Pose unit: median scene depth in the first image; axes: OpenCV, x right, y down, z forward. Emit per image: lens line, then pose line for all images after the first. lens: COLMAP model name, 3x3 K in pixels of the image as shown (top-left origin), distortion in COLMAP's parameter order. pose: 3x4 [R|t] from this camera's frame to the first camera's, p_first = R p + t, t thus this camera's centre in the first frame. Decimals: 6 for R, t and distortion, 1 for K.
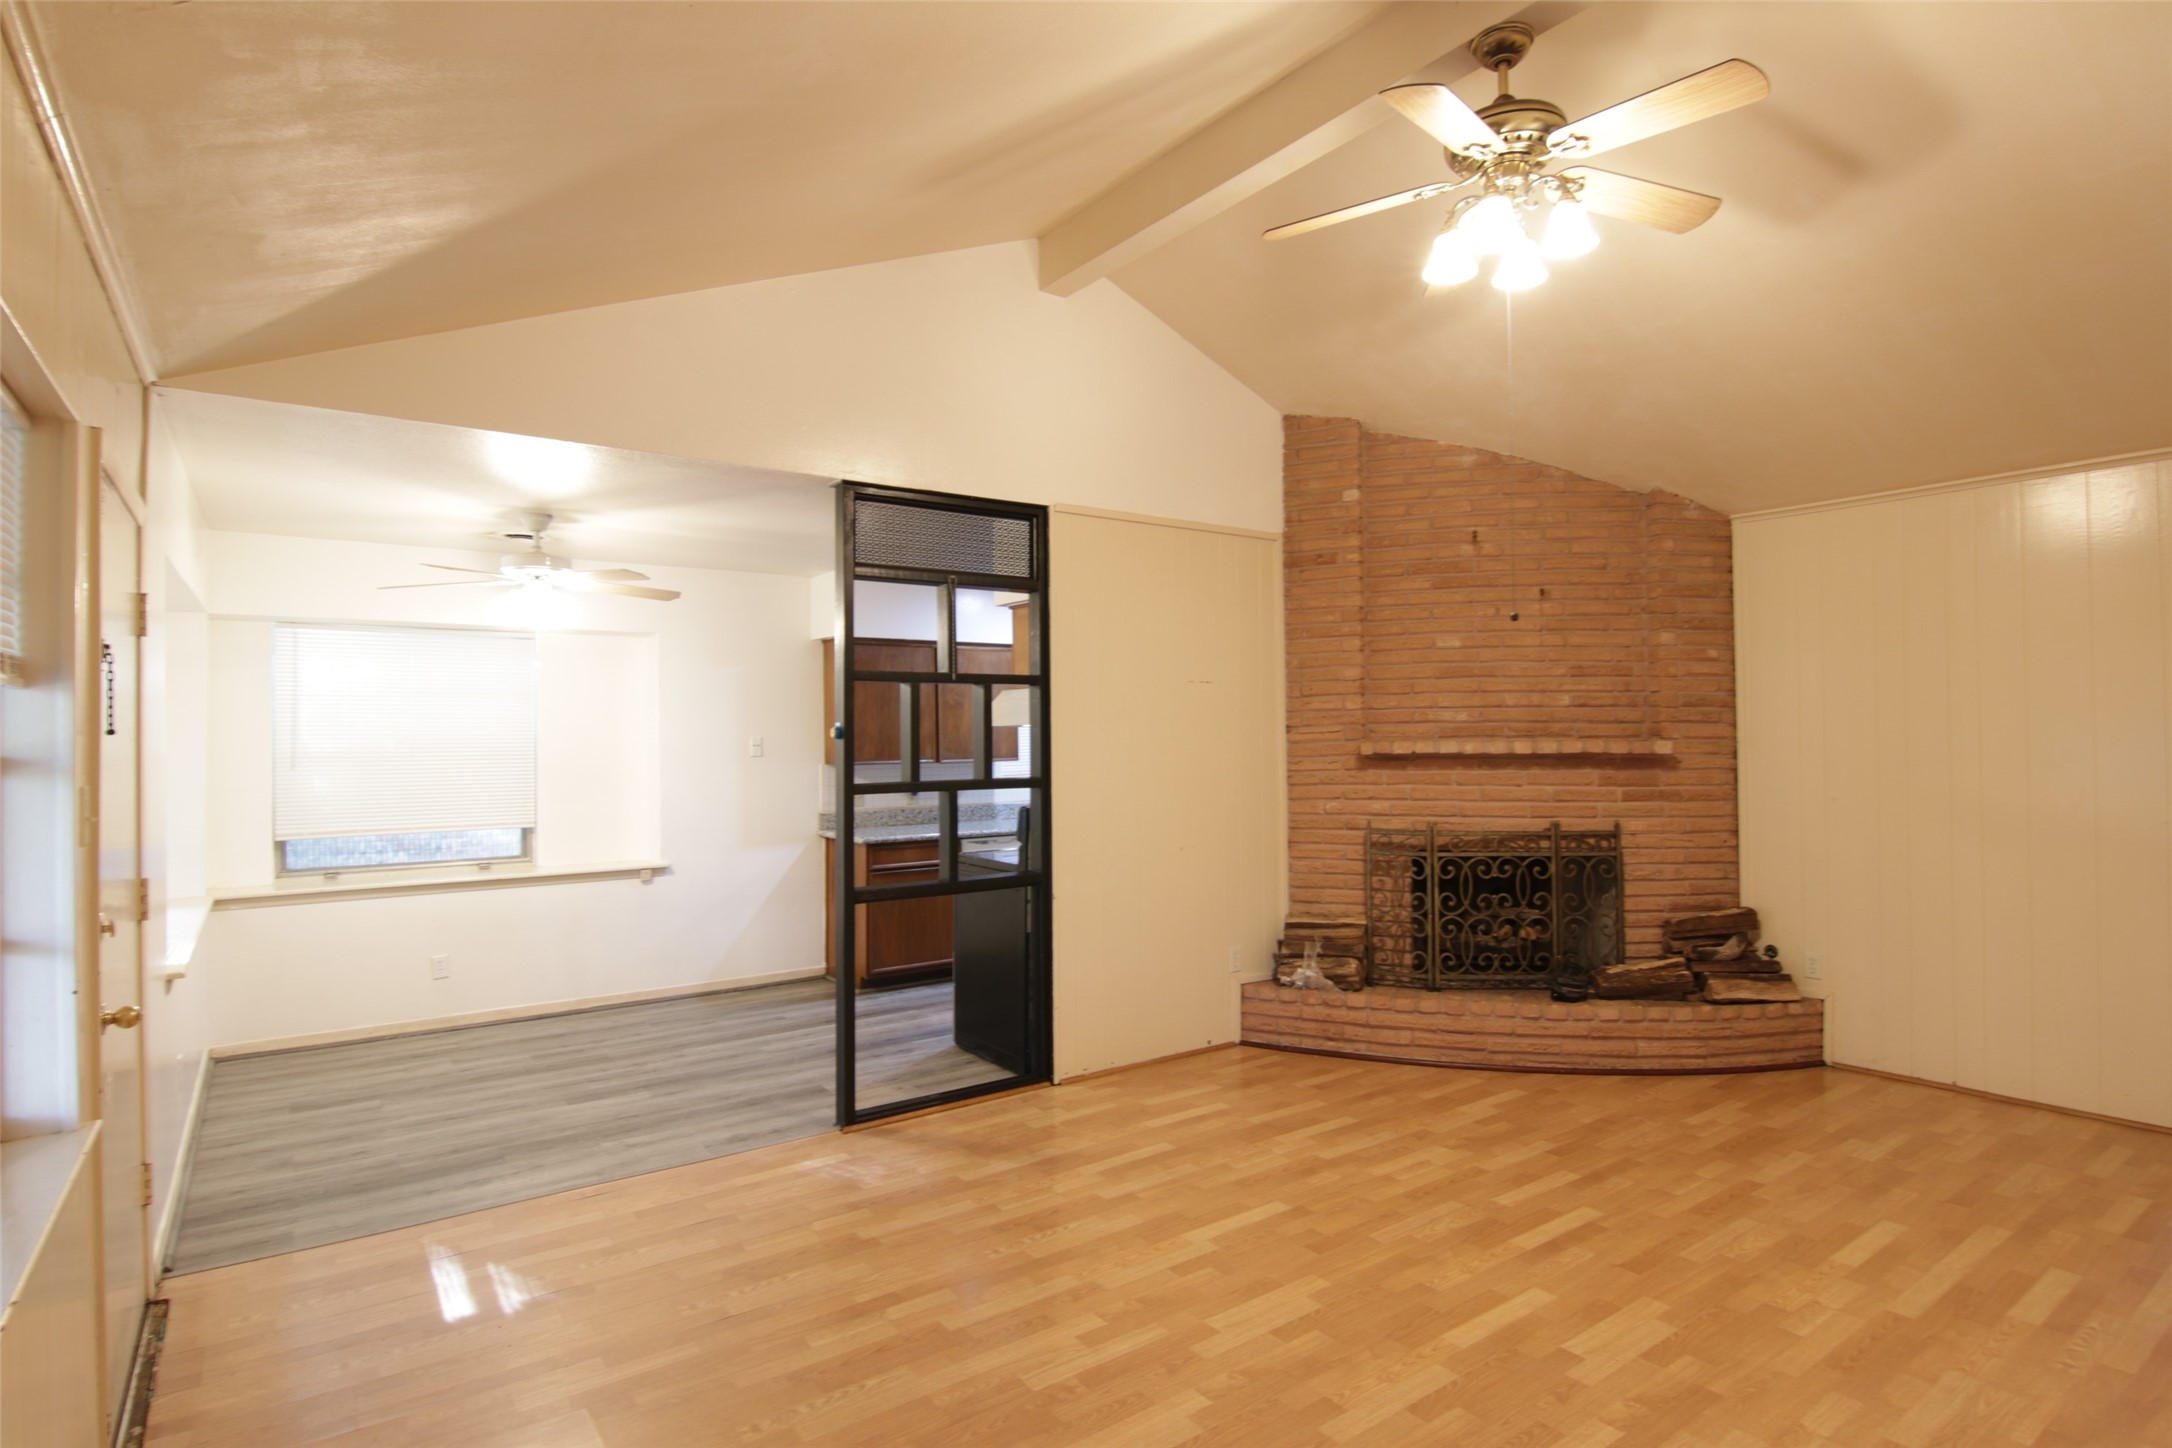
lens RADIAL K [[1106.7, 0, 1085.0], [0, 1106.7, 717.1], [0, 0, 1]] dist [-0.013504, -0.007342]
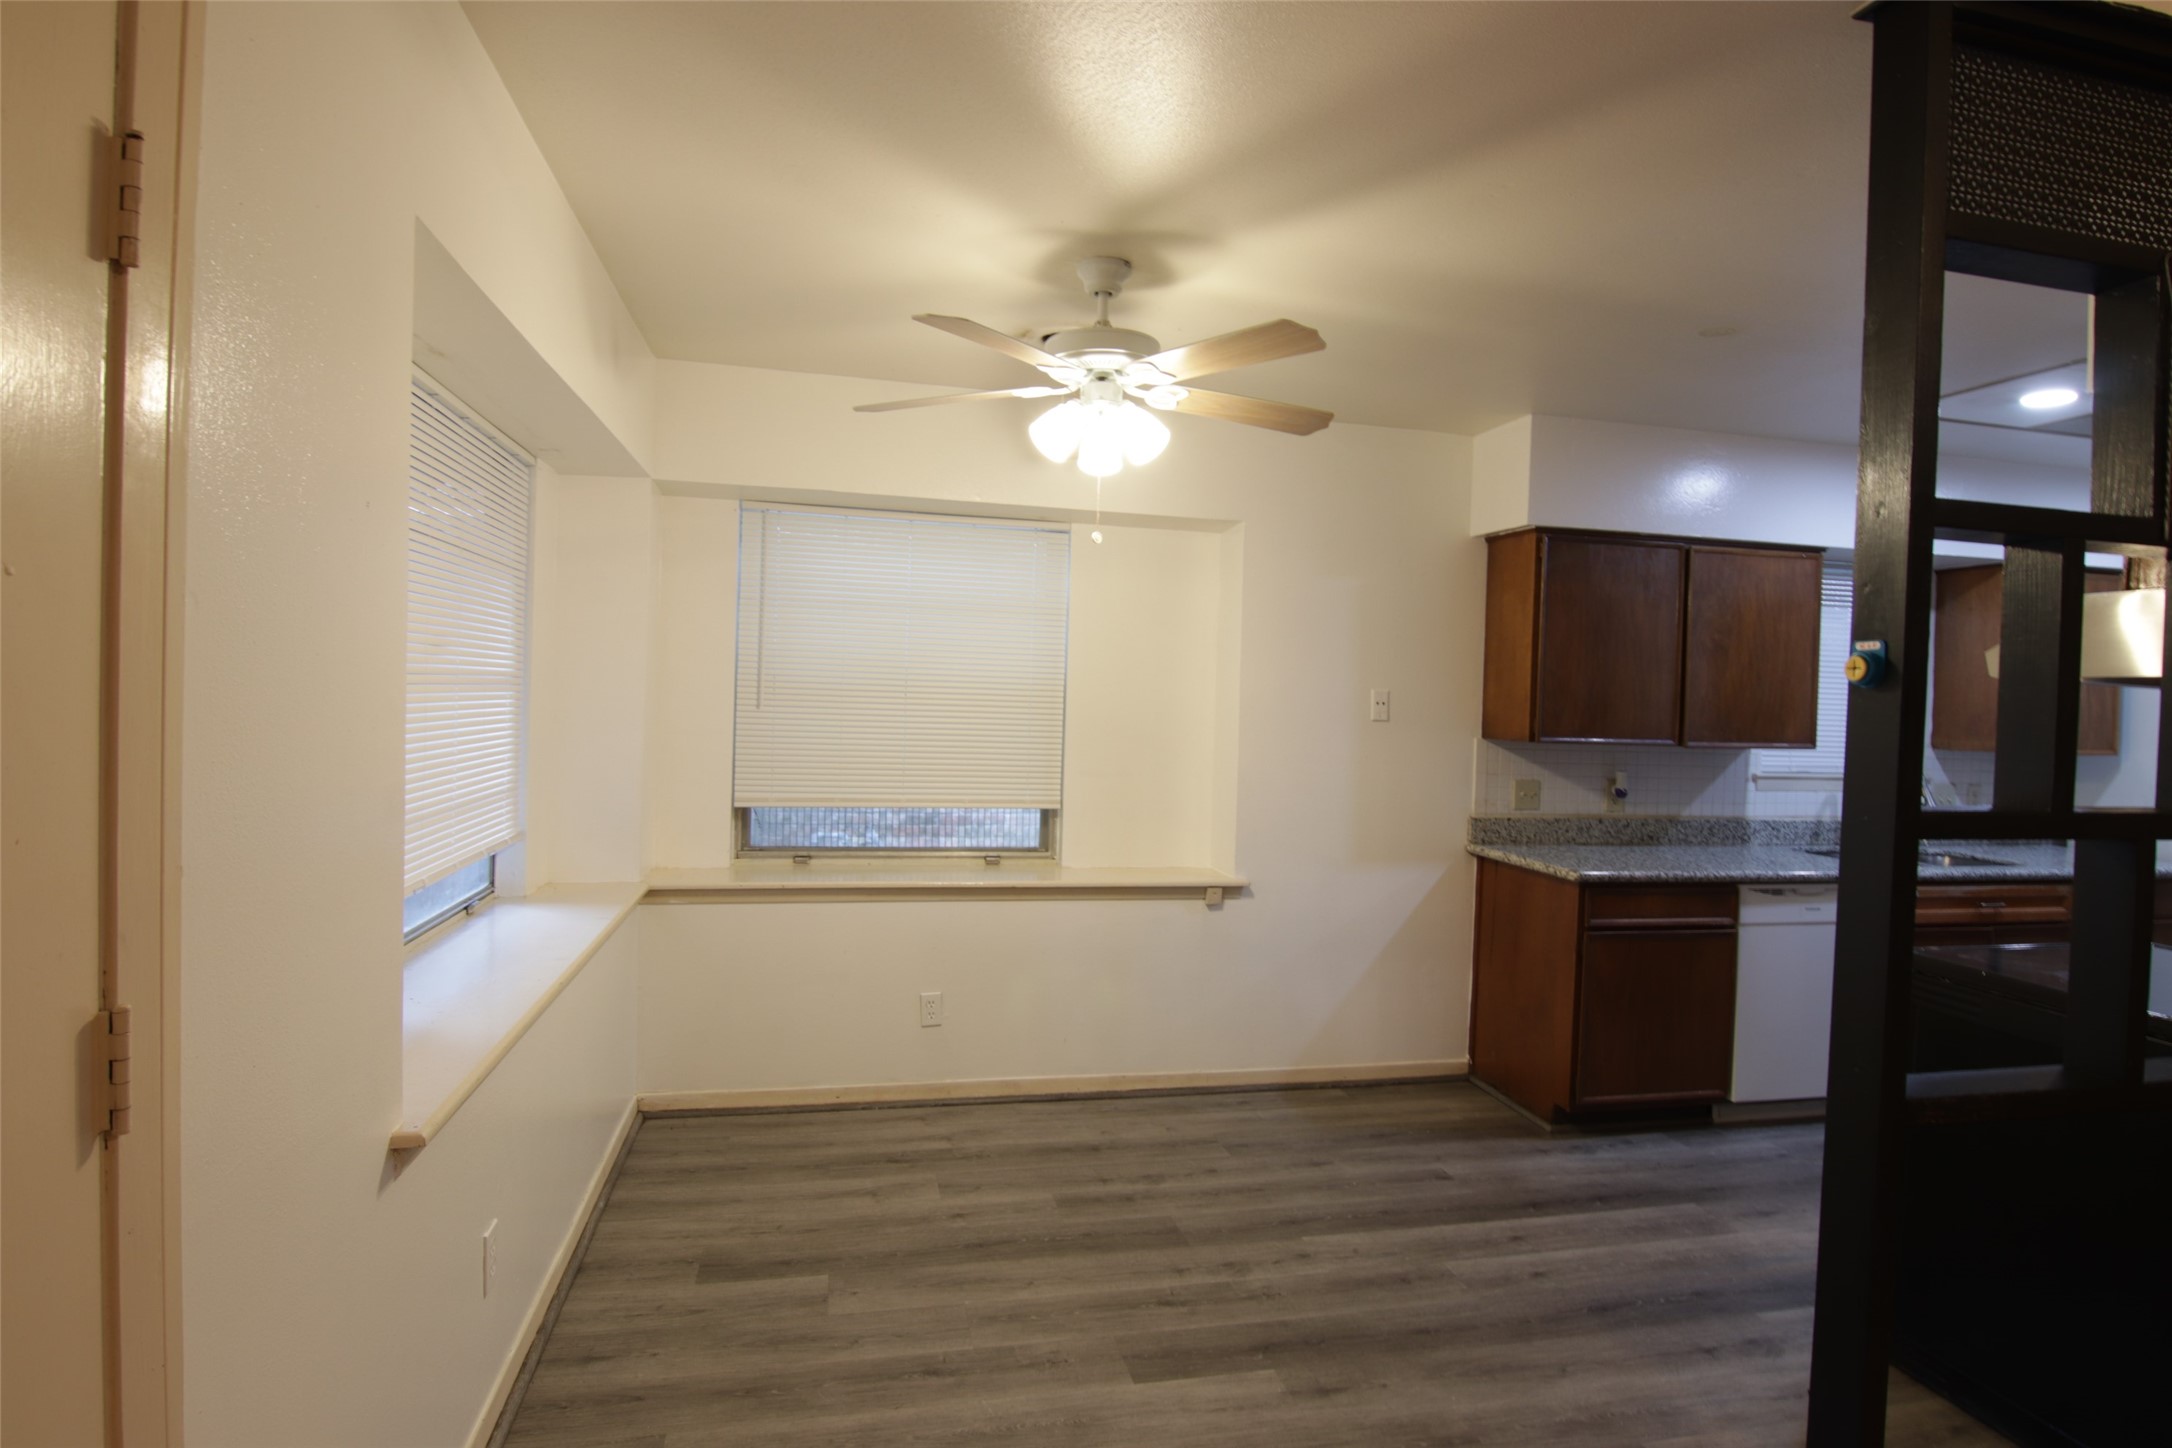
lens RADIAL K [[1106.7, 0, 1083.4], [0, 1106.7, 724.1], [0, 0, 1]] dist [-0.013504, -0.007342]
pose [[0.917455, 0.048977, -0.394812, -0.286692], [-0.034963, 0.998480, 0.042617, 0.023029], [0.396299, -0.025295, 0.917773, 0.498141]]
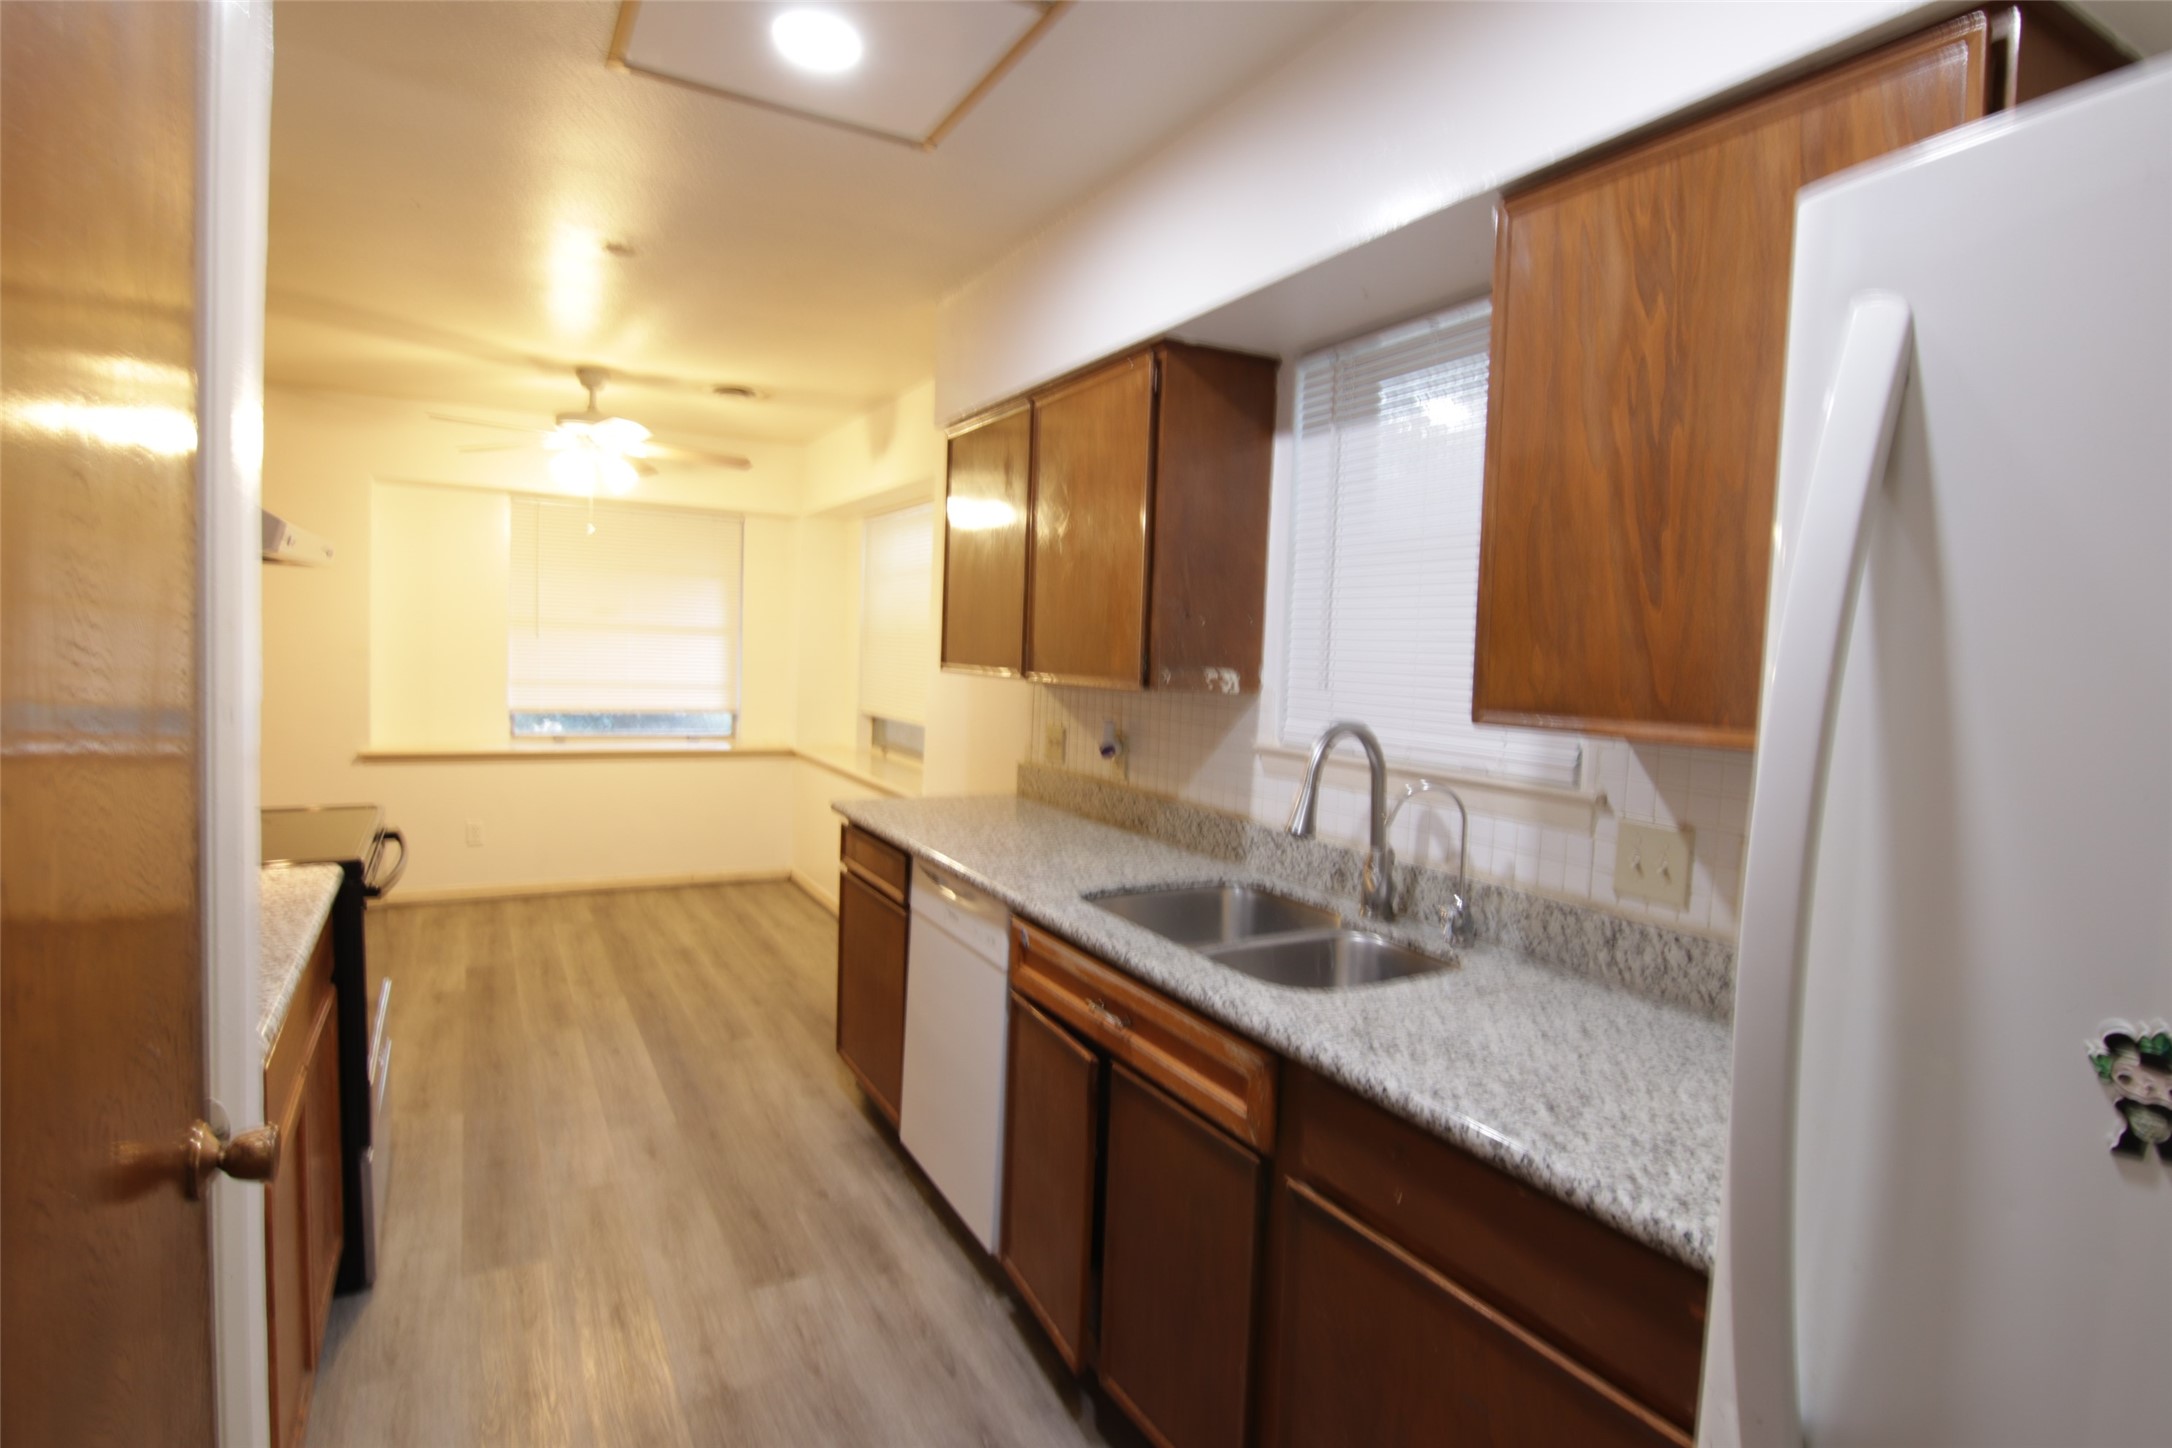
lens RADIAL K [[1106.7, 0, 1088.7], [0, 1106.7, 715.3], [0, 0, 1]] dist [-0.013504, -0.007342]
pose [[-0.118500, 0.063538, -0.990919, 0.427612], [-0.022858, 0.997512, 0.066695, 0.038312], [0.992691, 0.030554, -0.116753, 1.587207]]
